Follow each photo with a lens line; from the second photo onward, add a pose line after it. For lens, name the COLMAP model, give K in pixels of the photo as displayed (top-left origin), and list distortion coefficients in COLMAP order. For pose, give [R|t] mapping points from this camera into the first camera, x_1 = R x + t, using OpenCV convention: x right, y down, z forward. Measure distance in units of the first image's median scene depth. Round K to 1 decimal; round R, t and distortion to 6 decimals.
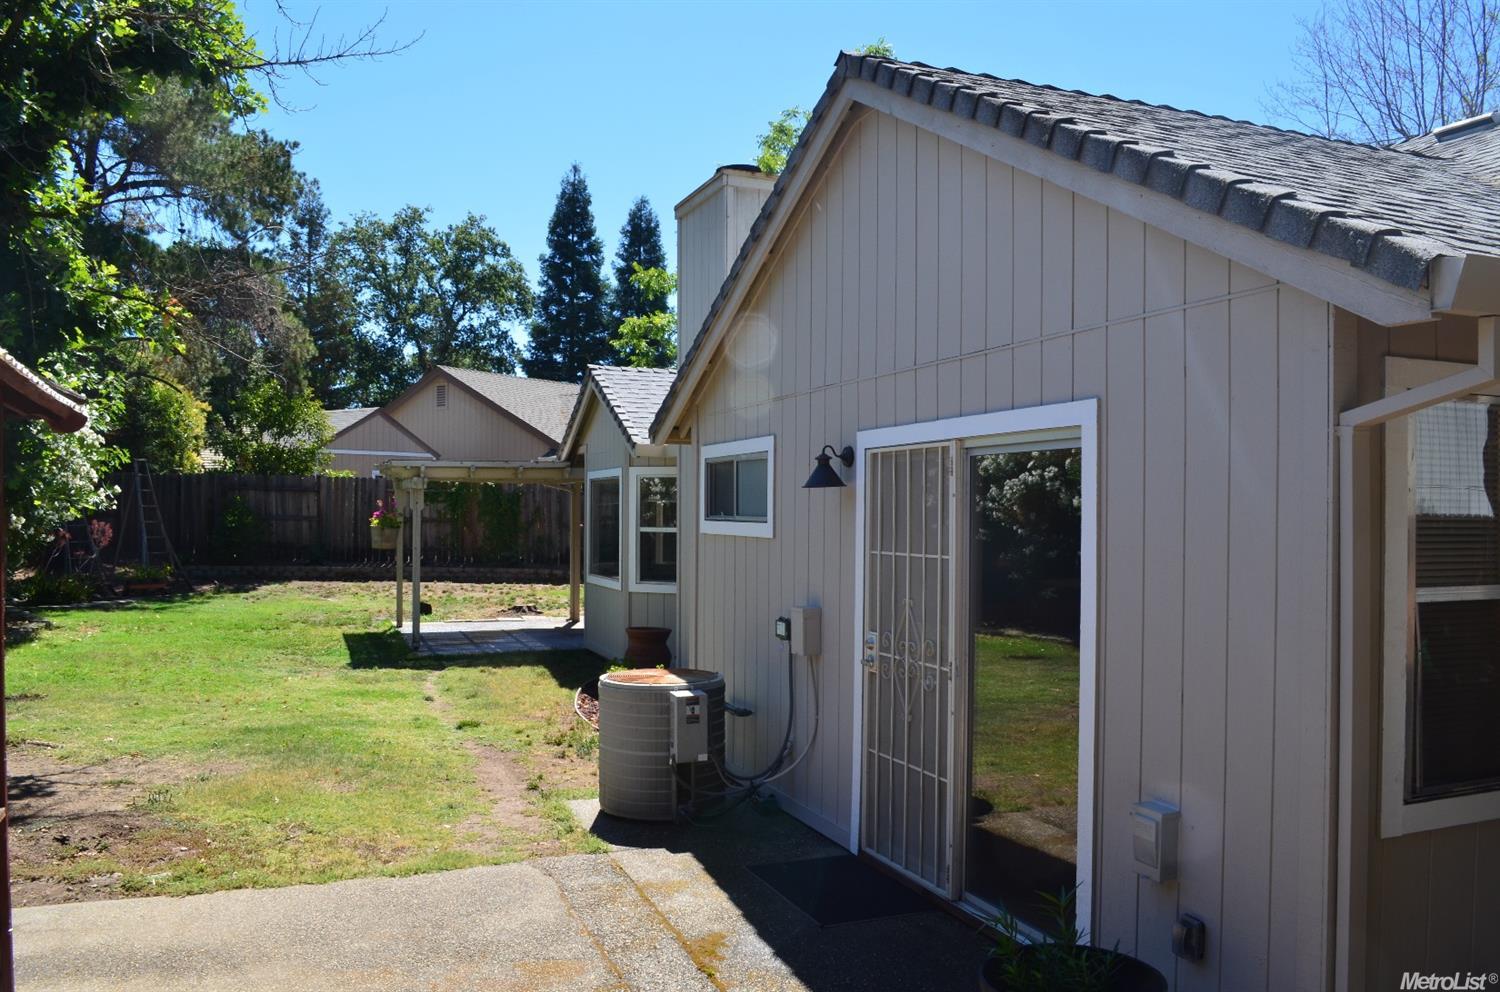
lens RADIAL K [[1179.0, 0, 755.3], [0, 1179.0, 501.8], [0, 0, 1]] dist [-0.085650, 0.014818]
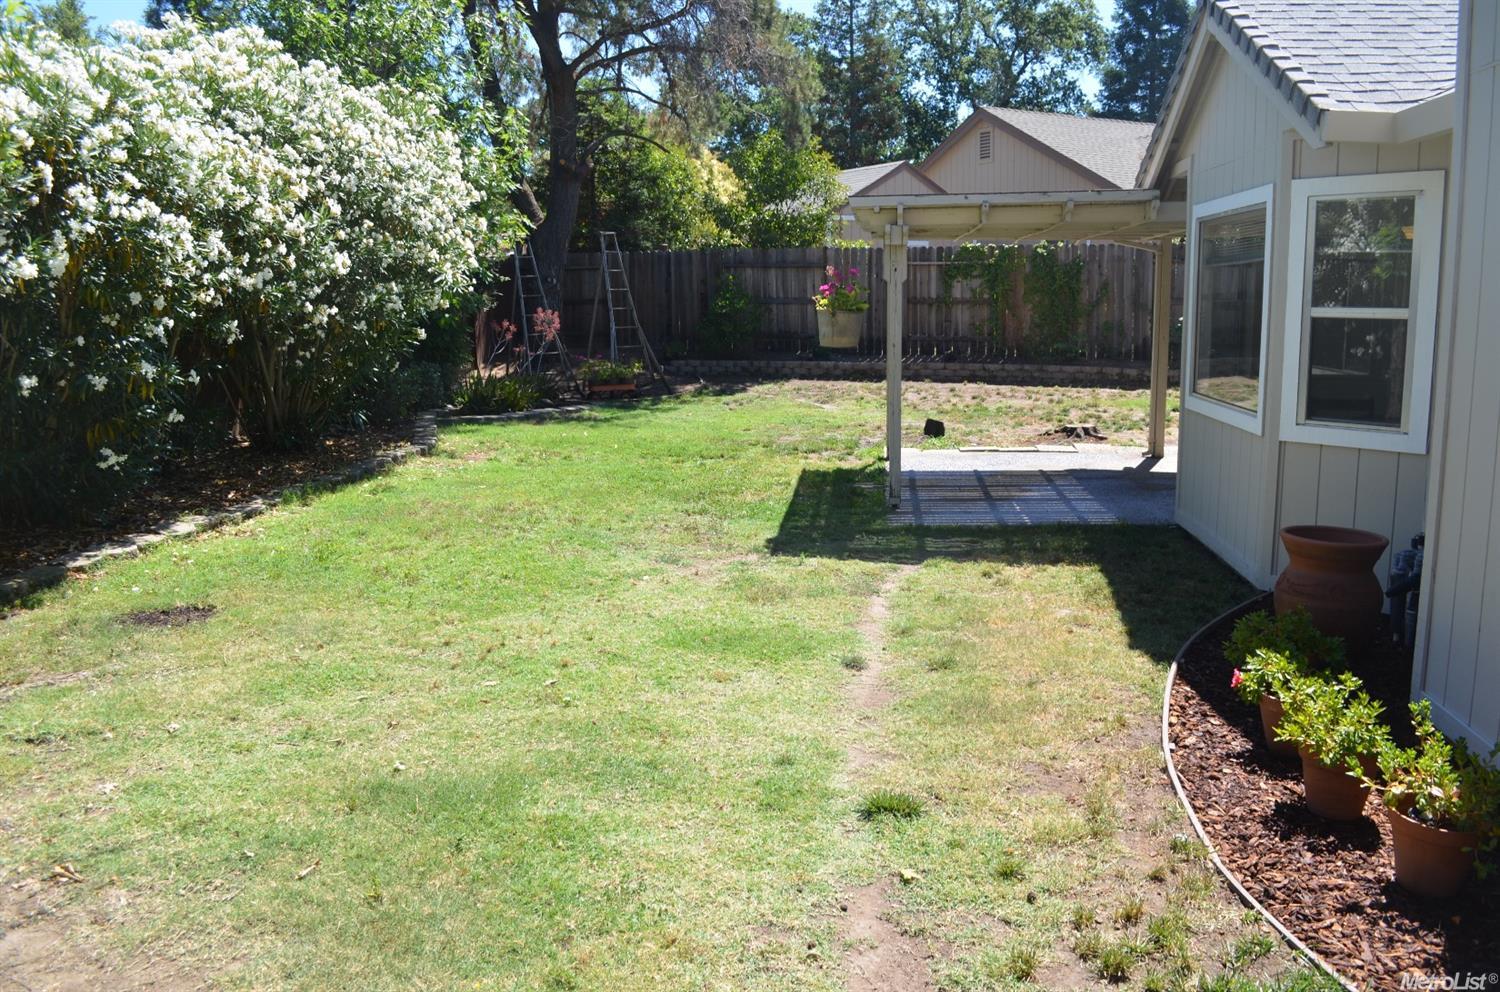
lens RADIAL K [[1179.0, 0, 754.5], [0, 1179.0, 500.7], [0, 0, 1]] dist [-0.085650, 0.014818]
pose [[0.889383, 0.060429, -0.453152, -0.041875], [0.022917, 0.984086, 0.176209, 0.005621], [0.456589, -0.167102, 0.873844, 0.243017]]
